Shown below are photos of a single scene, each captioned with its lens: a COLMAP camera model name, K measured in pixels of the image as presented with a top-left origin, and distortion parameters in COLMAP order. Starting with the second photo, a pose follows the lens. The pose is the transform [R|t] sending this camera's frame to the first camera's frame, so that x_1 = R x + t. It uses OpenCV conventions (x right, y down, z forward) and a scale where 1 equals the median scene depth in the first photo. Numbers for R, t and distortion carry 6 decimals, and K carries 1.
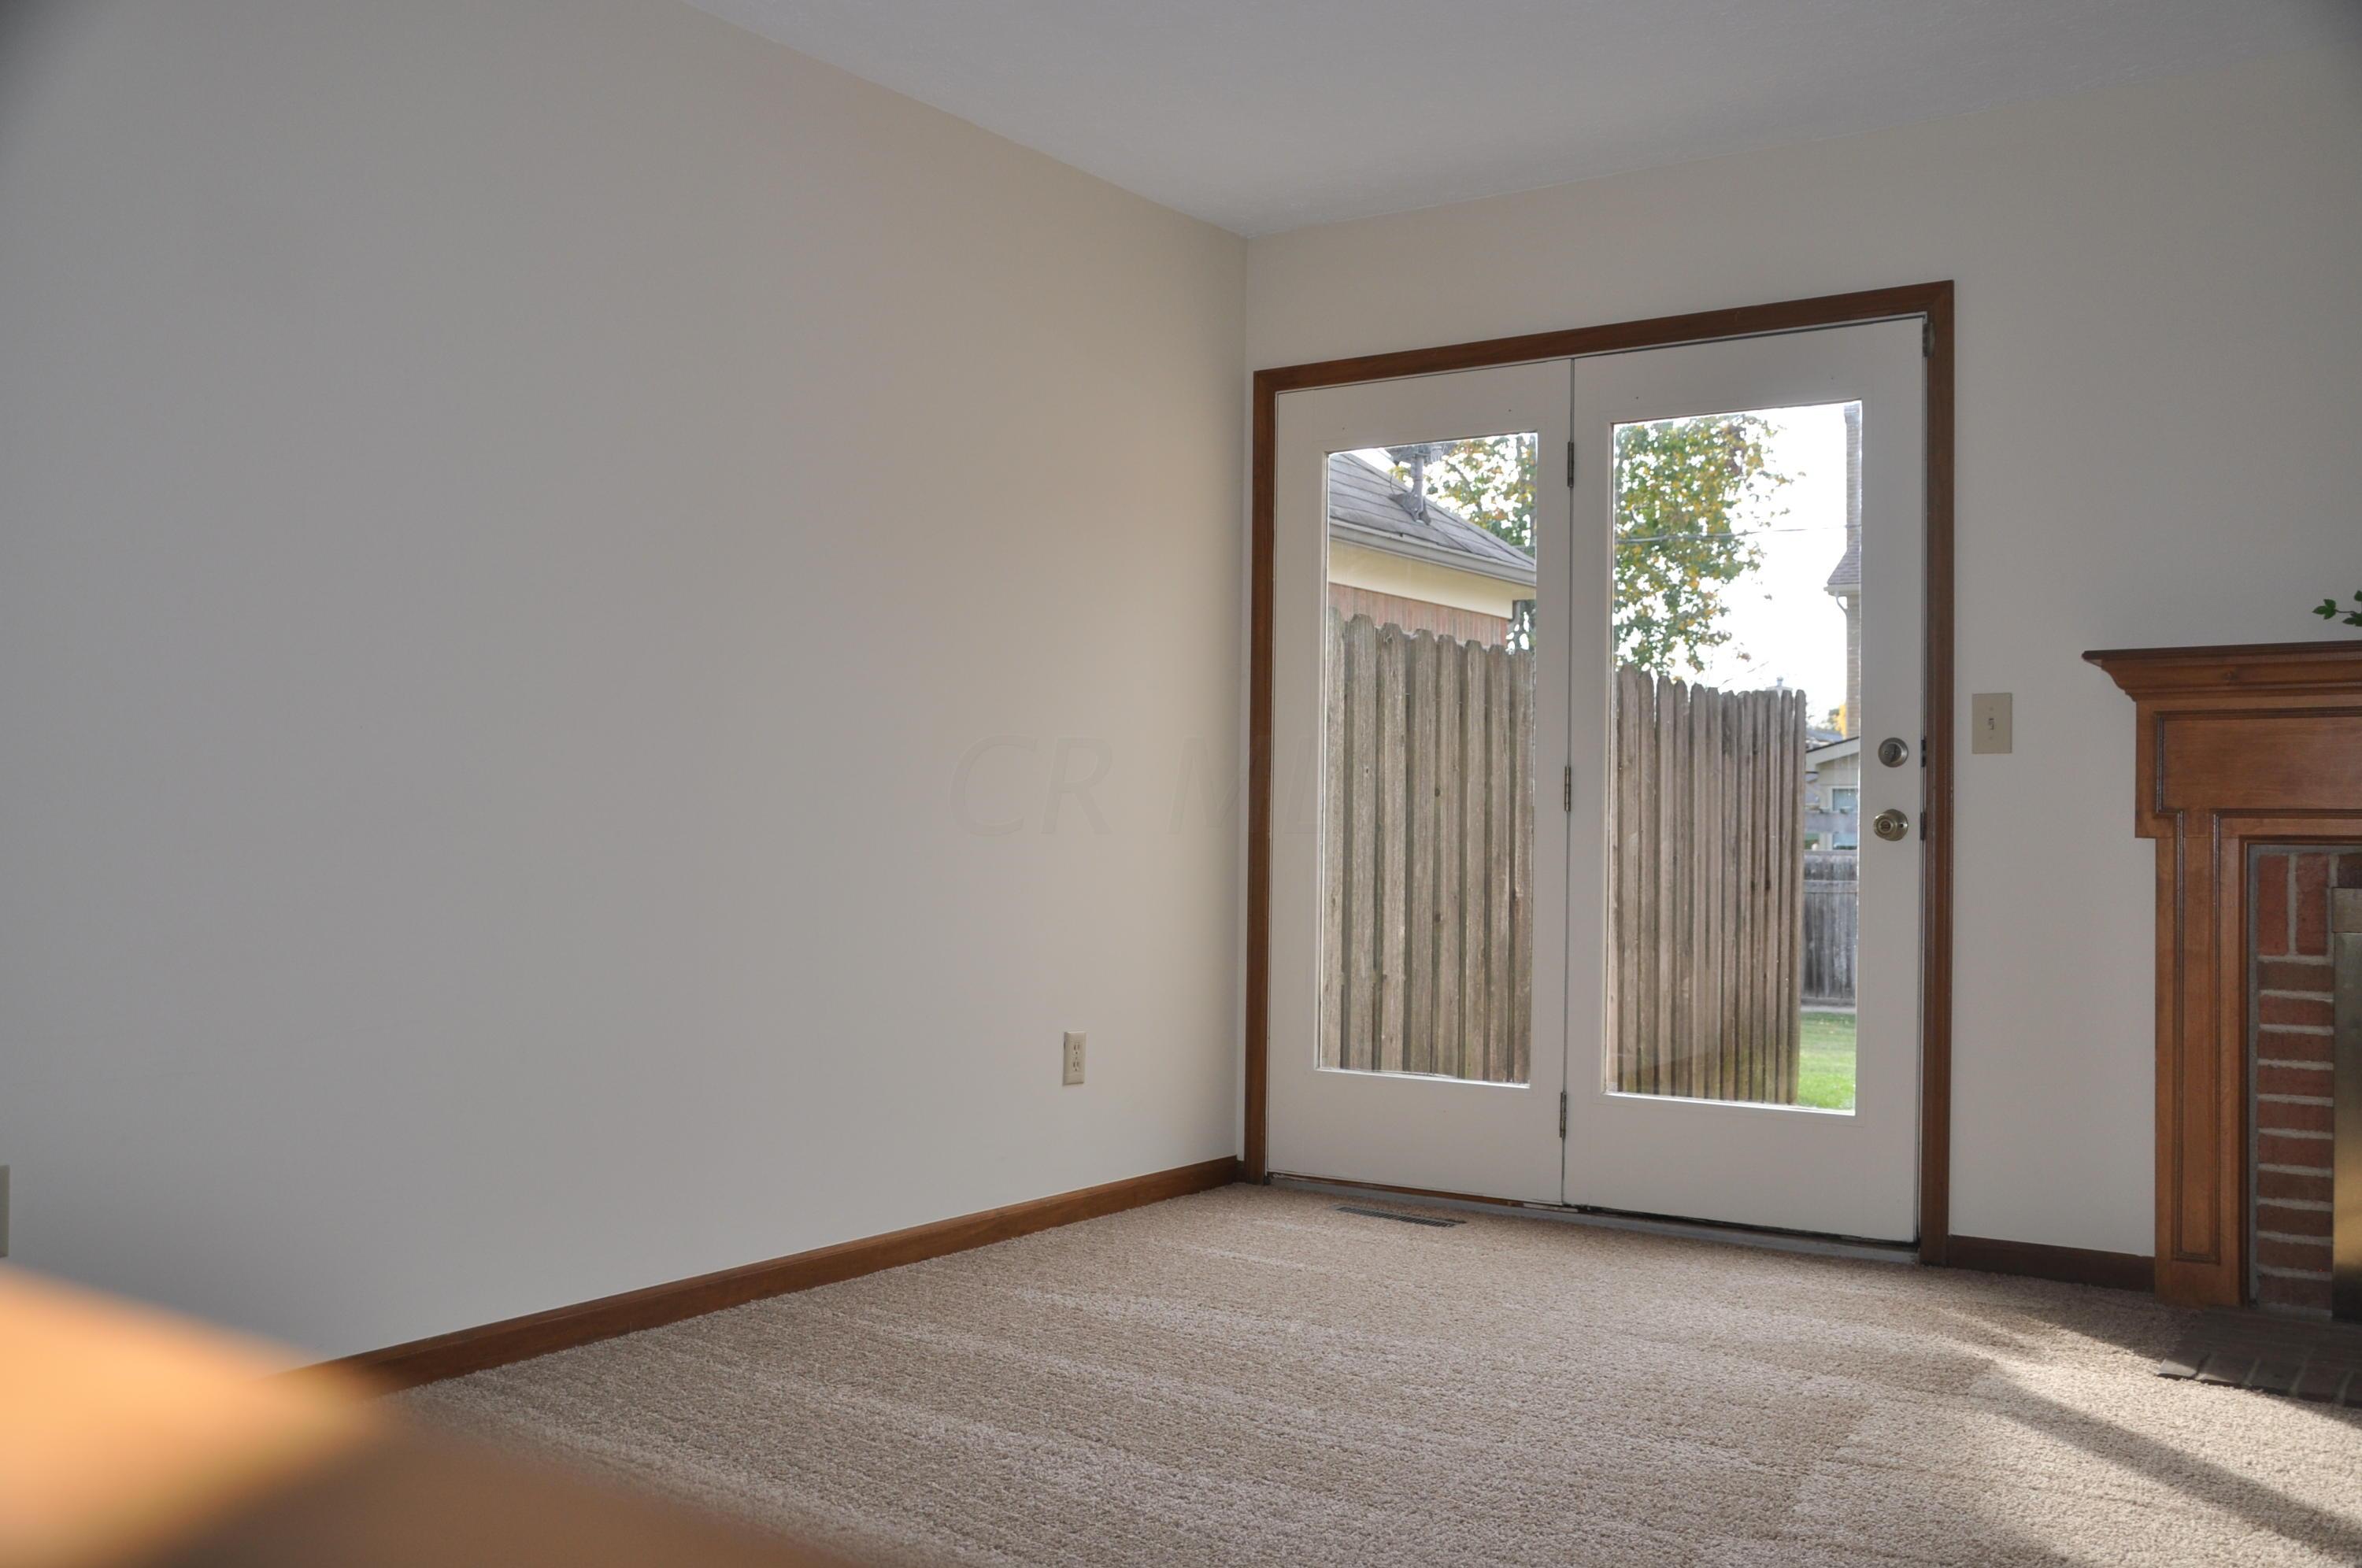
lens RADIAL K [[2078.2, 0, 1175.6], [0, 2078.2, 821.7], [0, 0, 1]] dist [-0.116207, 0.167380]
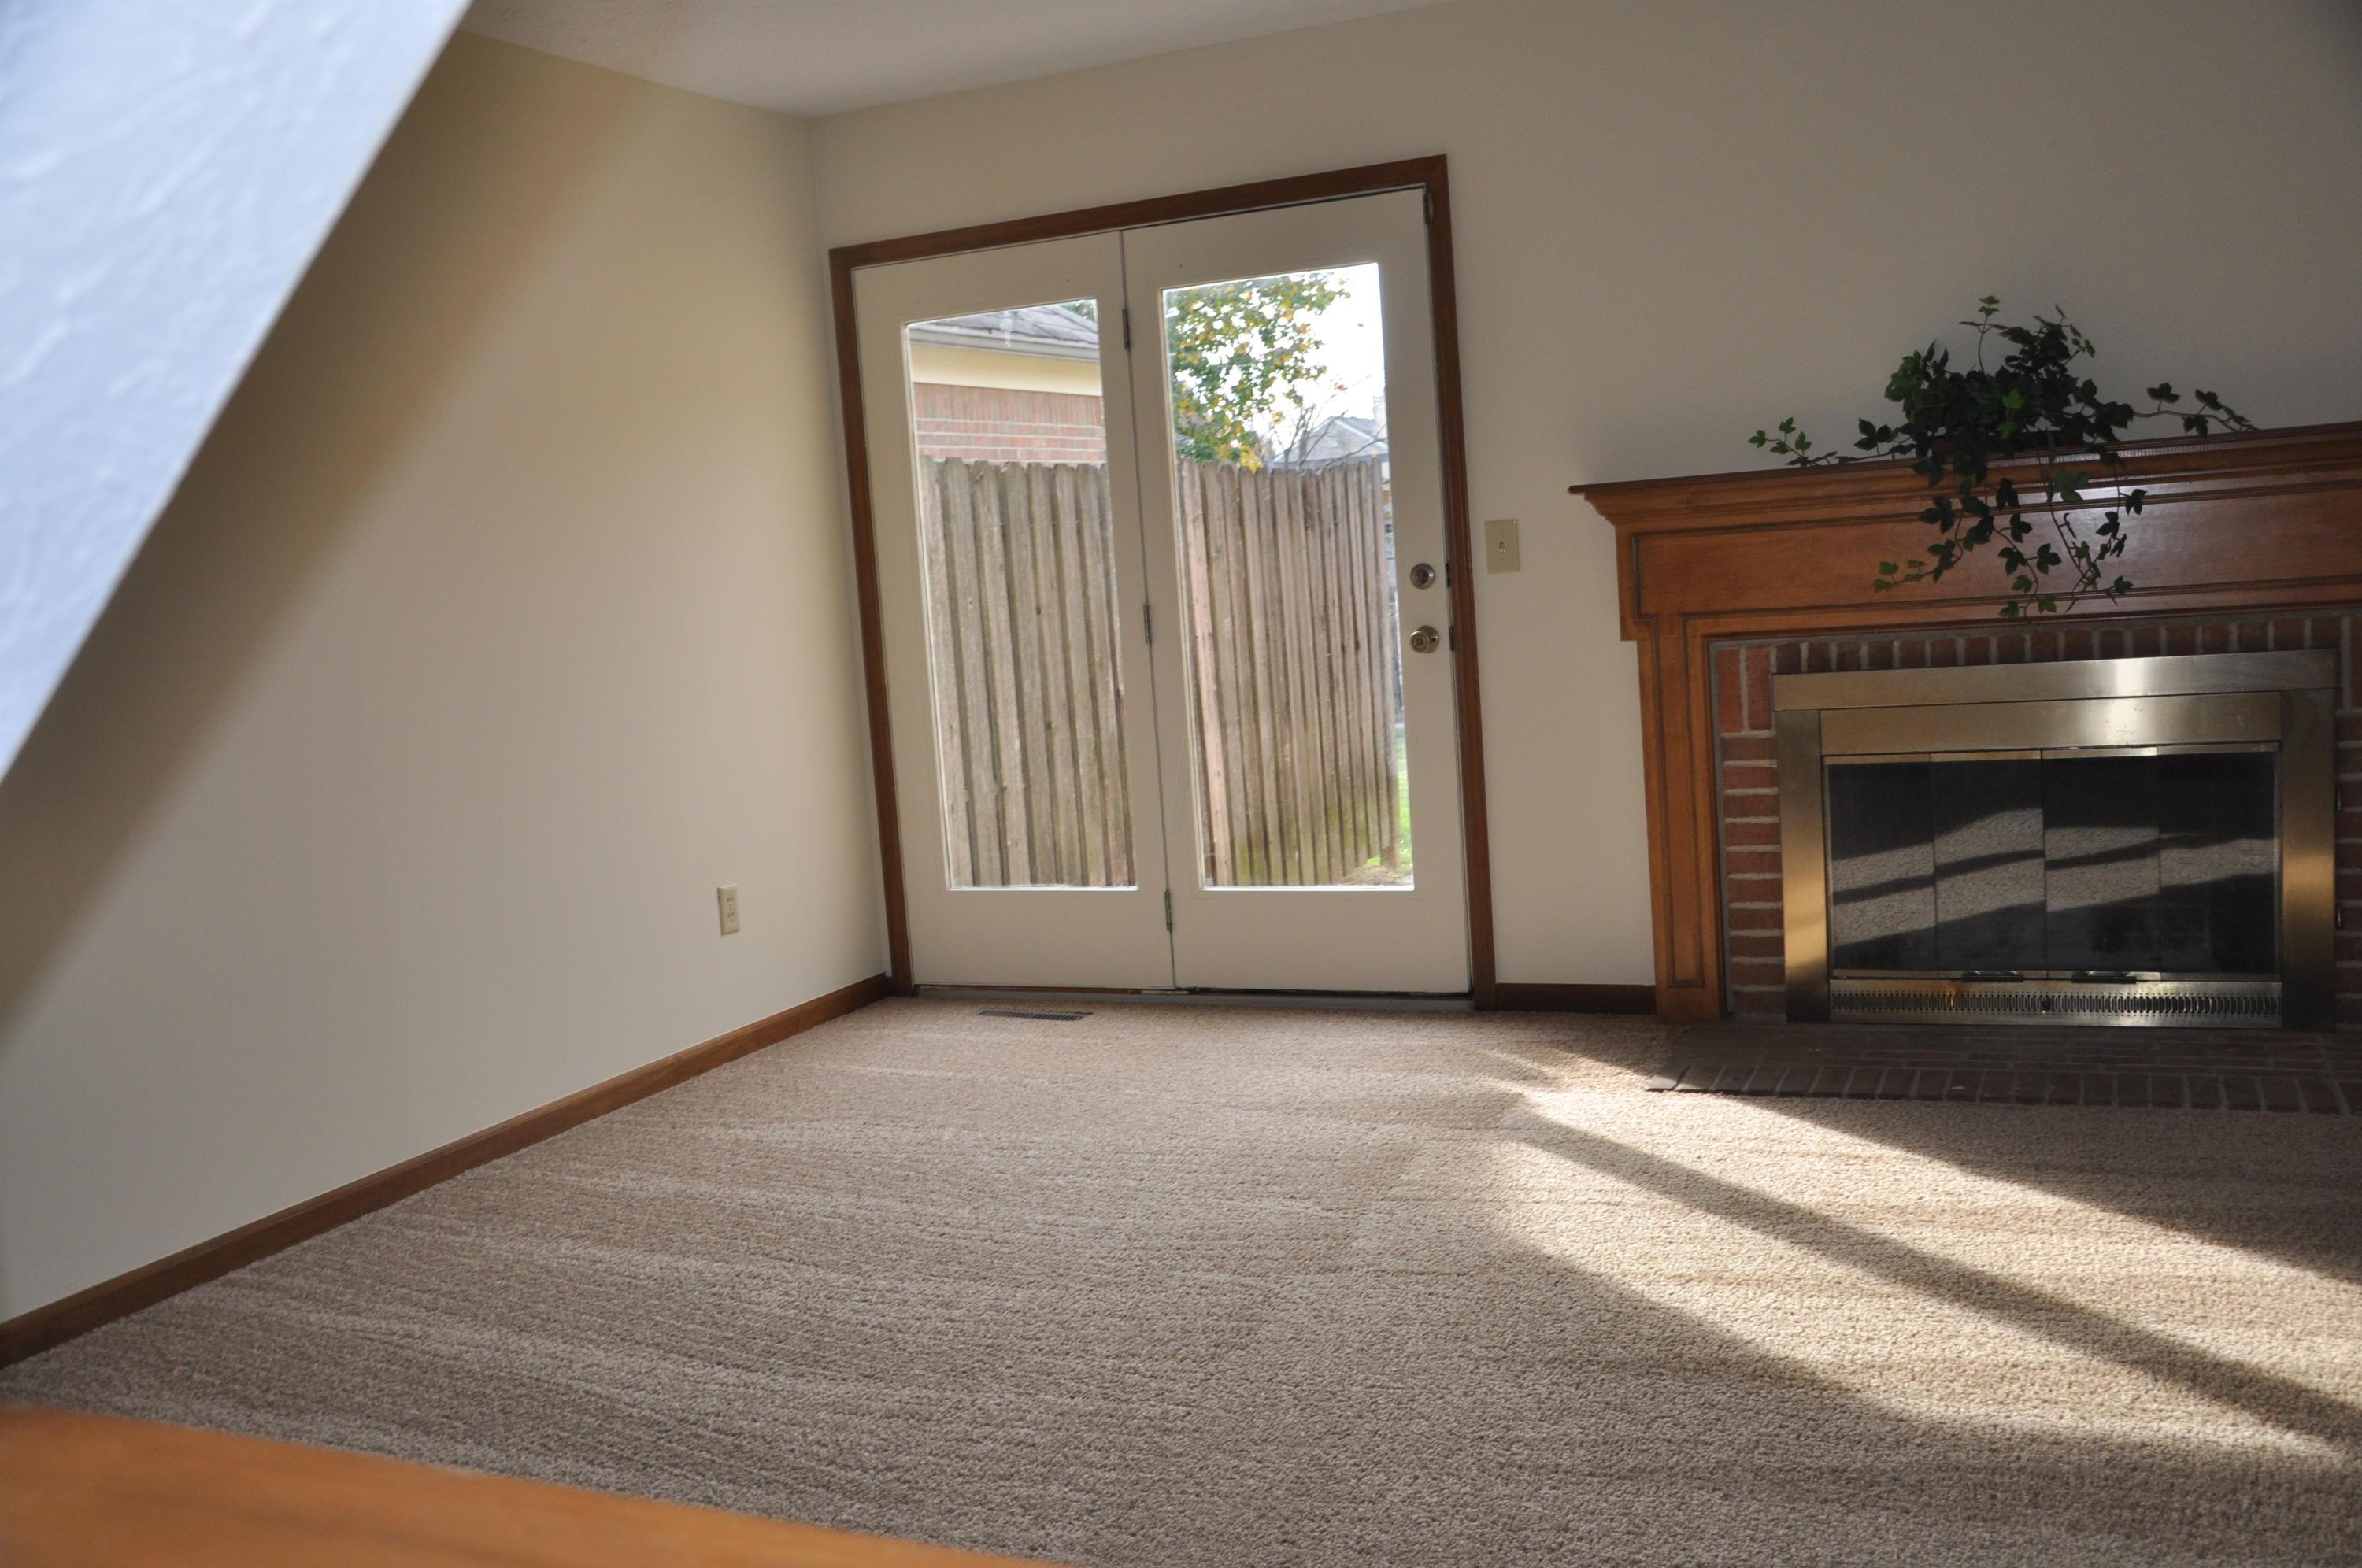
lens RADIAL K [[2078.2, 0, 1175.6], [0, 2078.2, 821.7], [0, 0, 1]] dist [-0.116207, 0.167380]
pose [[0.980304, -0.104588, 0.167525, 0.005984], [0.083229, 0.988039, 0.129817, -0.067890], [-0.179098, -0.113318, 0.977283, -0.140015]]
